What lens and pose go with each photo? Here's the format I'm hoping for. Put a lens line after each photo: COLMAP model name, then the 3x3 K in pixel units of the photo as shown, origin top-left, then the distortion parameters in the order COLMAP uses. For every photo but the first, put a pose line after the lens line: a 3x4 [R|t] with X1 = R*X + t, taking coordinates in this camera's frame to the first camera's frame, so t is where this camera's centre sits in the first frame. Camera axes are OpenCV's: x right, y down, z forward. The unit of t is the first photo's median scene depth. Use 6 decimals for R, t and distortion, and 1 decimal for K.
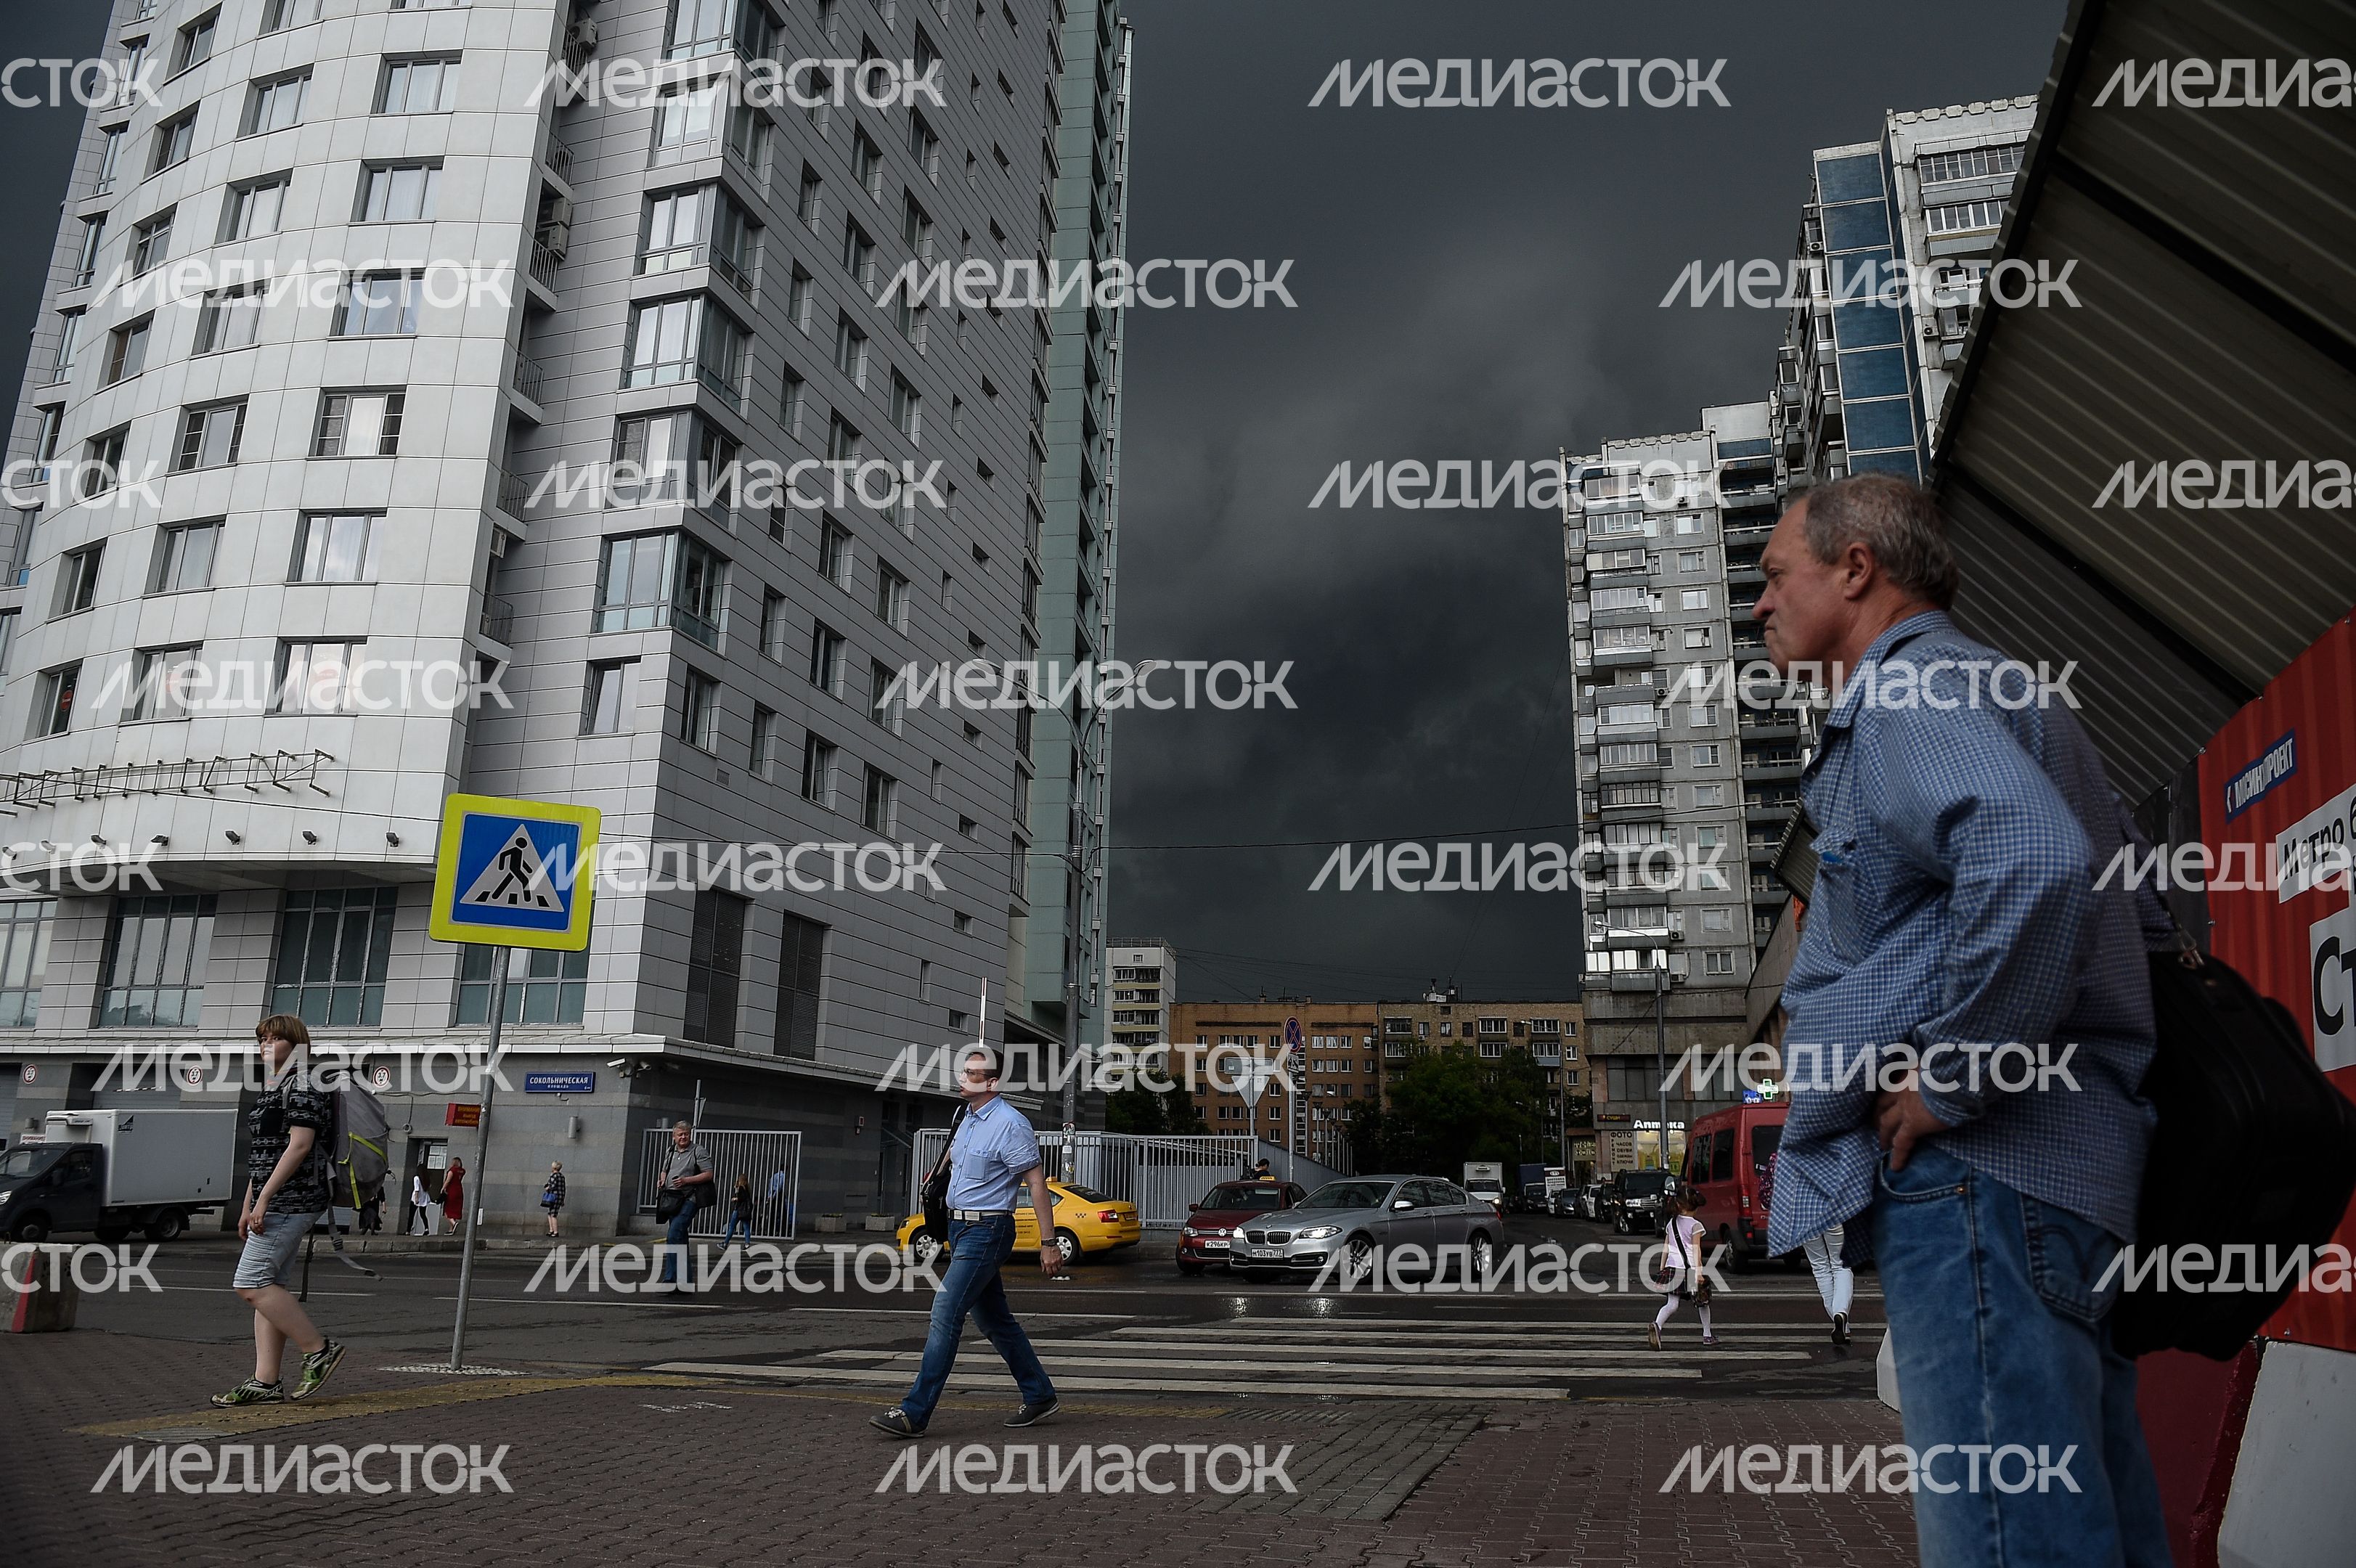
lens RADIAL K [[1604.5, 0, 1178.0], [0, 1604.5, 784.0], [0, 0, 1]] dist [-0.037154, -0.024702]
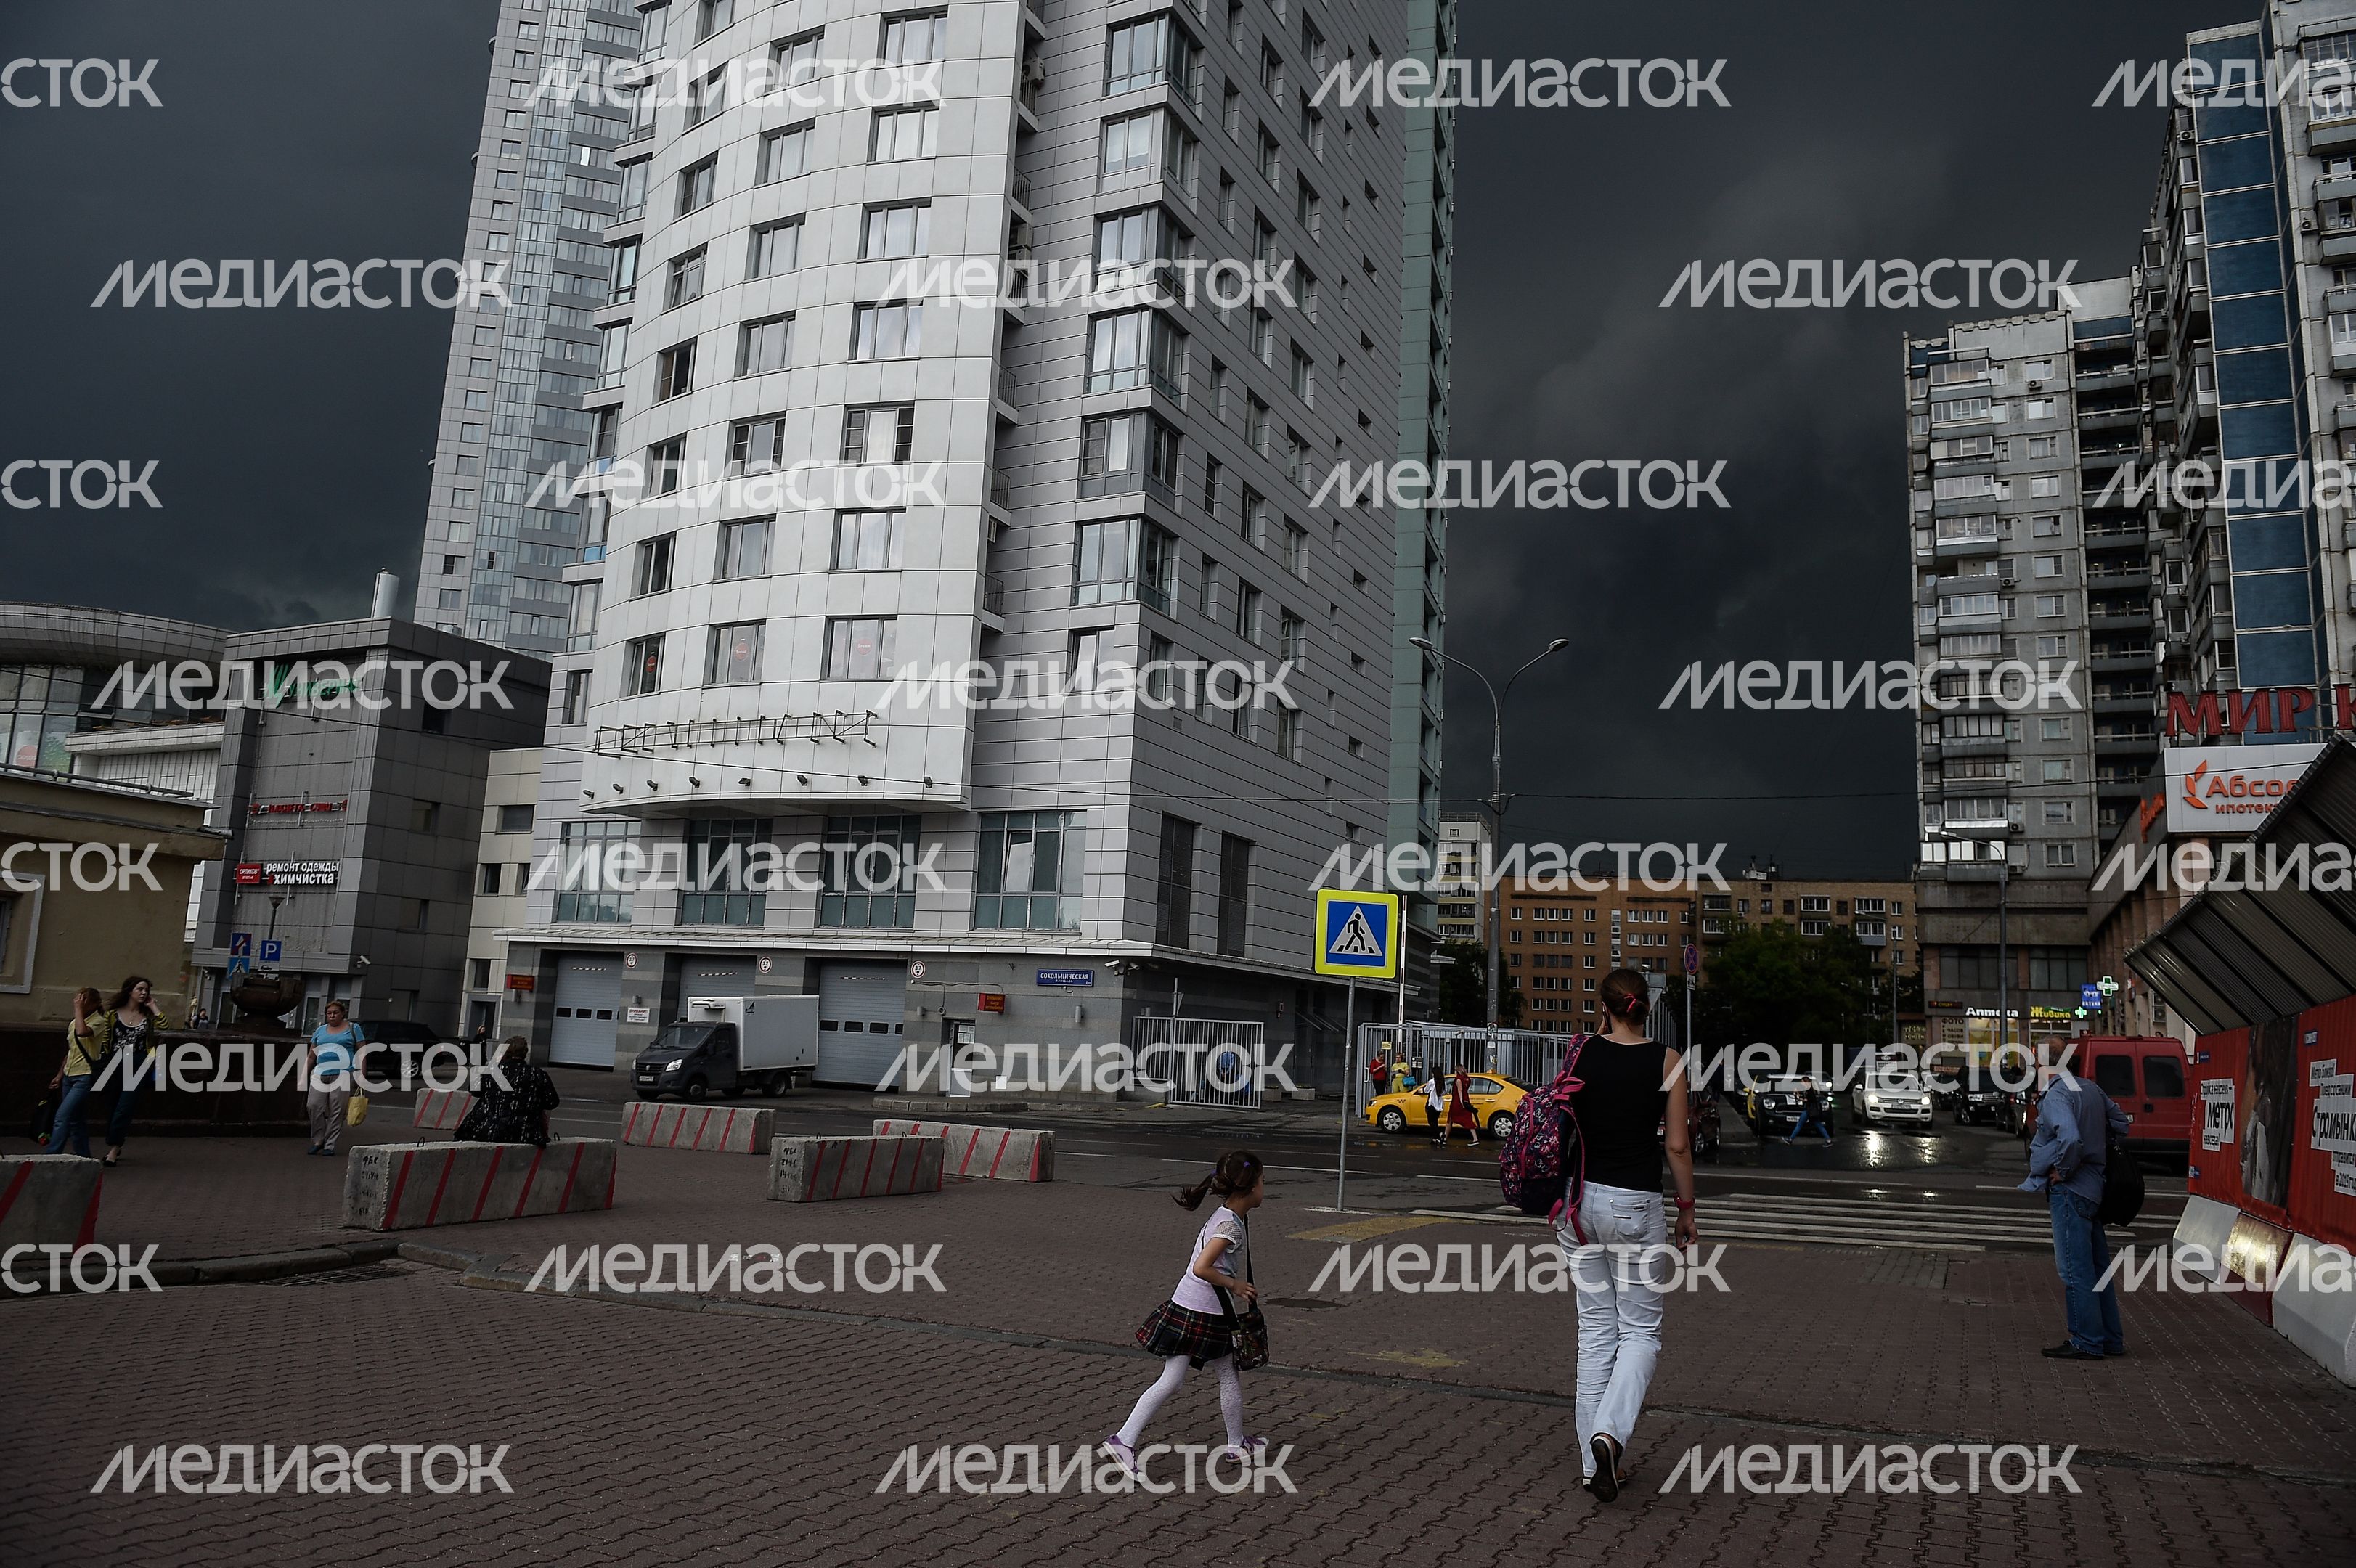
lens RADIAL K [[1606.9, 0, 1178.0], [0, 1606.9, 784.0], [0, 0, 1]] dist [-0.052377, 0.002644]
pose [[0.983537, 0.002904, -0.180683, -0.036558], [0.012743, 0.996267, 0.085379, -0.032965], [0.180257, -0.086276, 0.979829, -0.094383]]
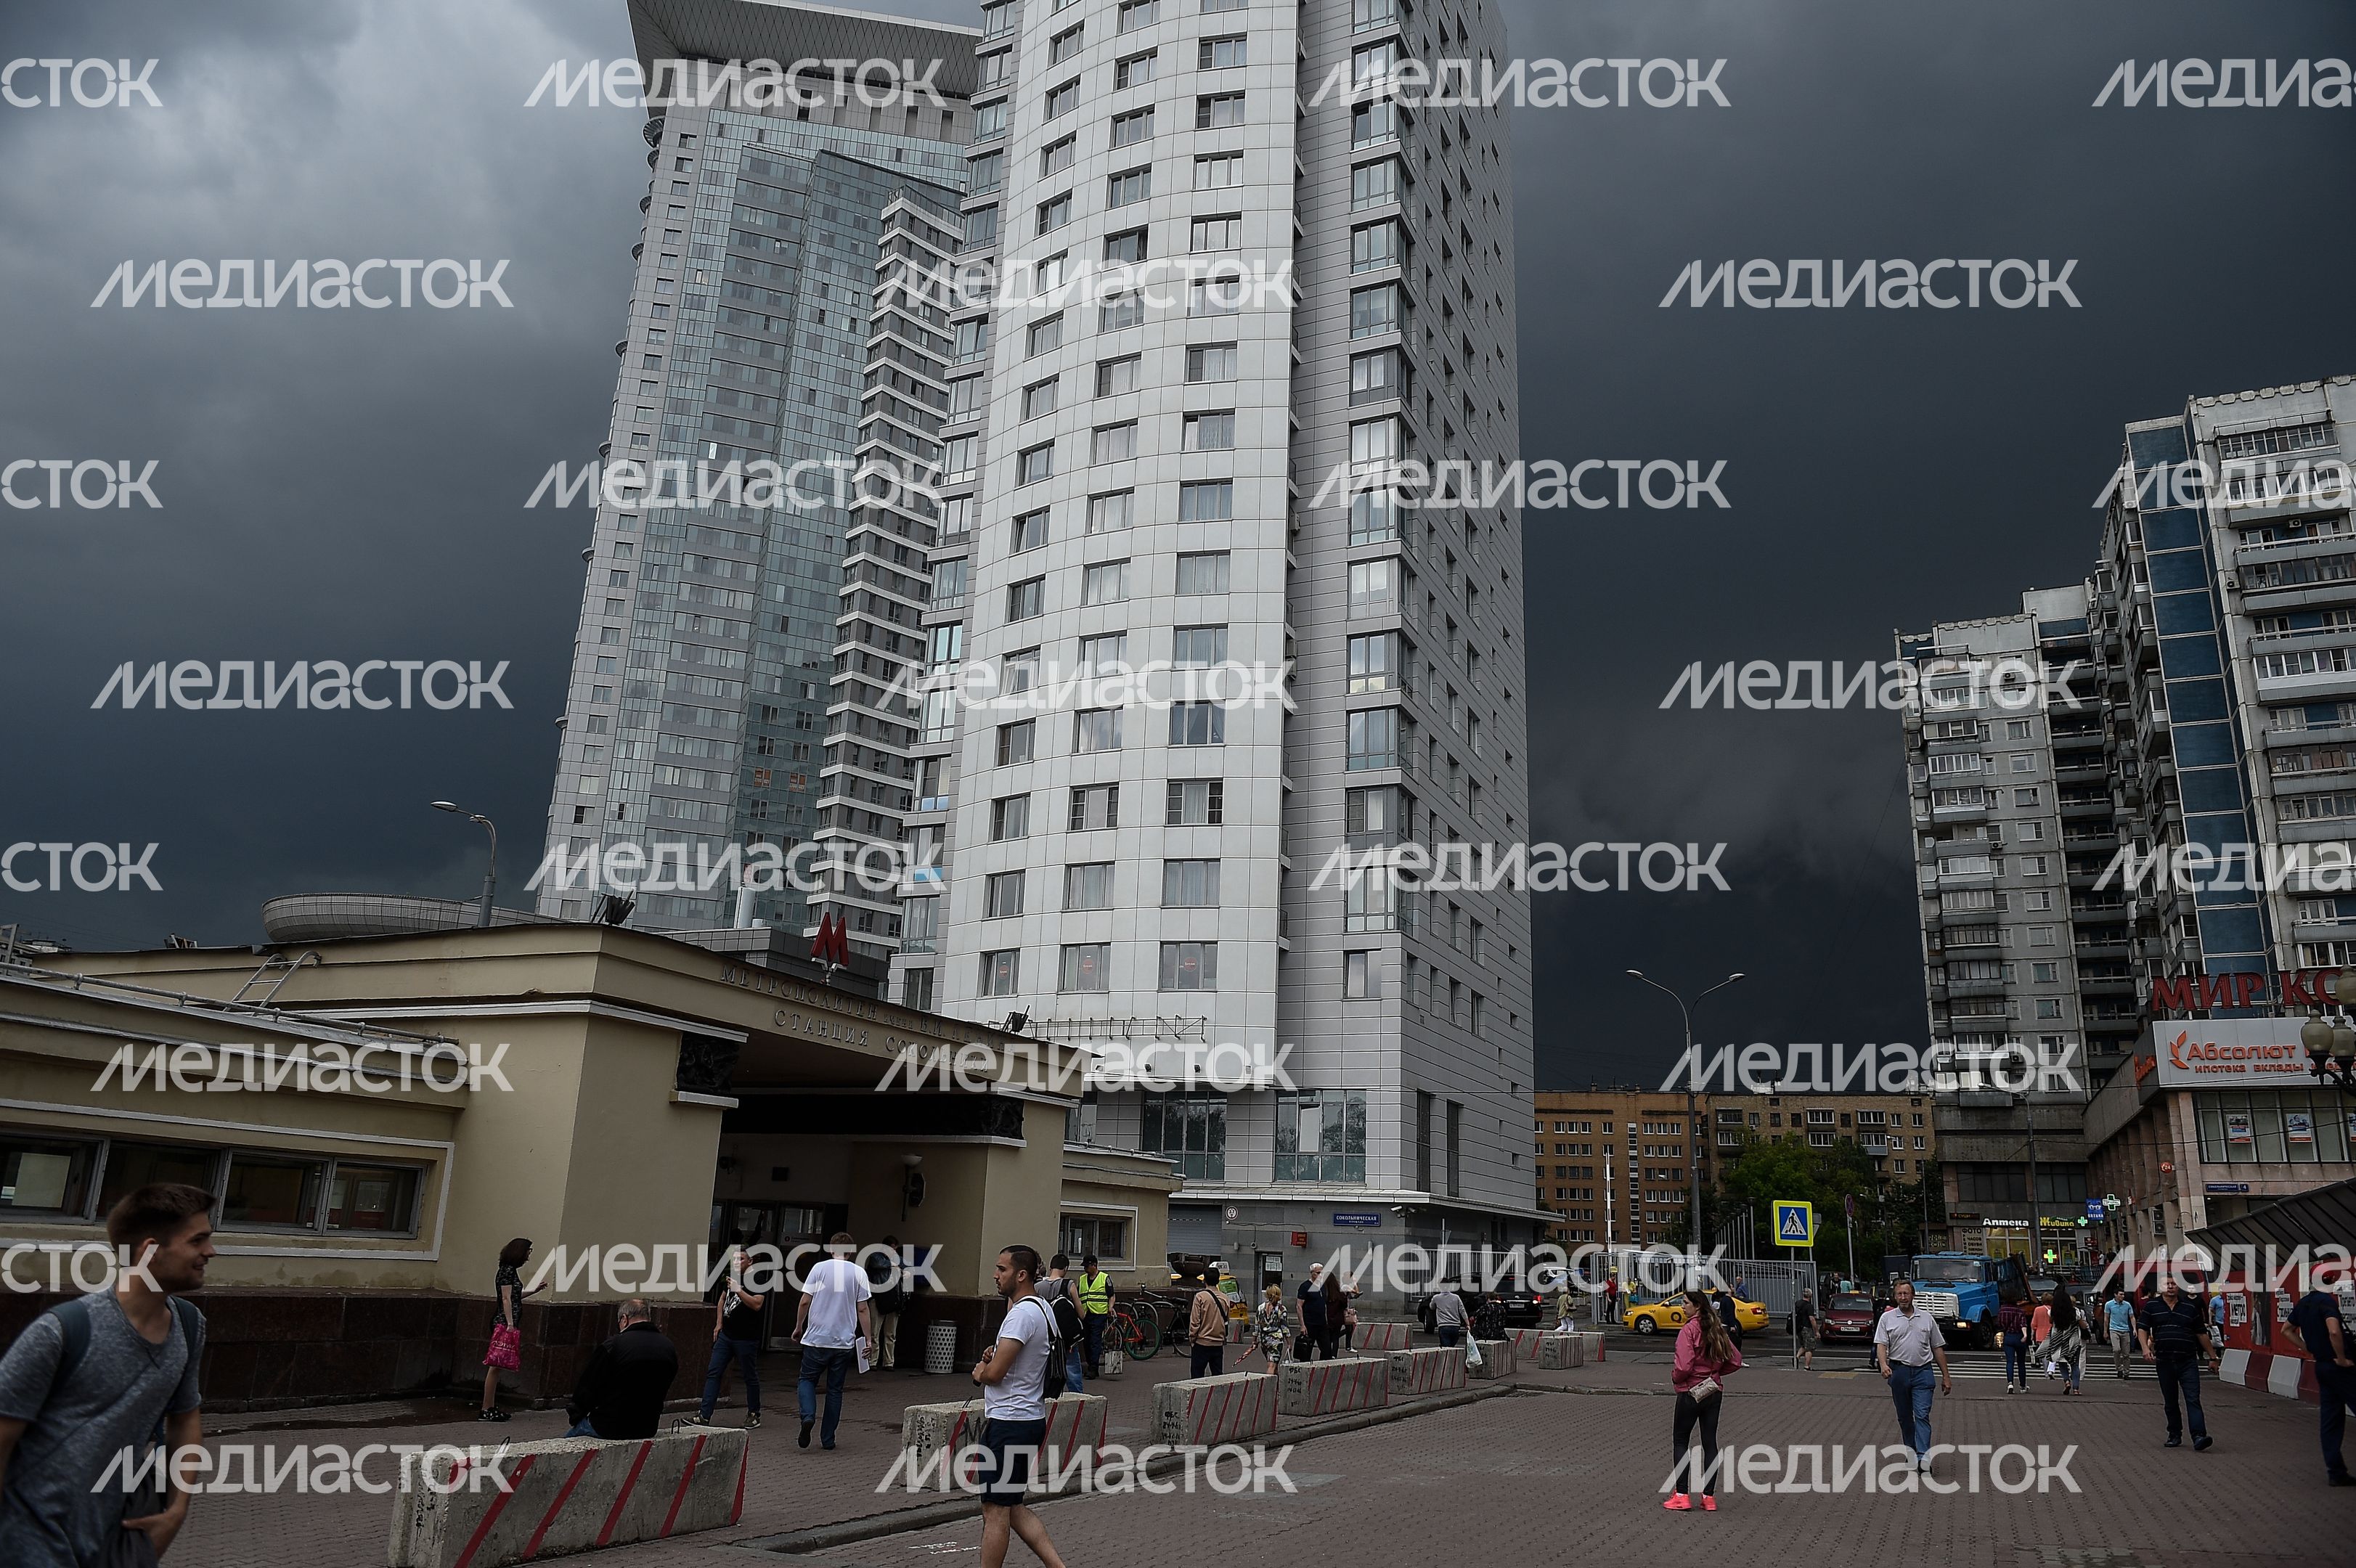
lens RADIAL K [[1606.9, 0, 1178.0], [0, 1606.9, 784.0], [0, 0, 1]] dist [-0.052377, 0.002644]
pose [[0.987512, -0.021238, -0.156107, -0.145298], [0.015533, 0.999169, -0.037675, -0.096877], [0.156778, 0.034779, 0.987021, -0.322799]]
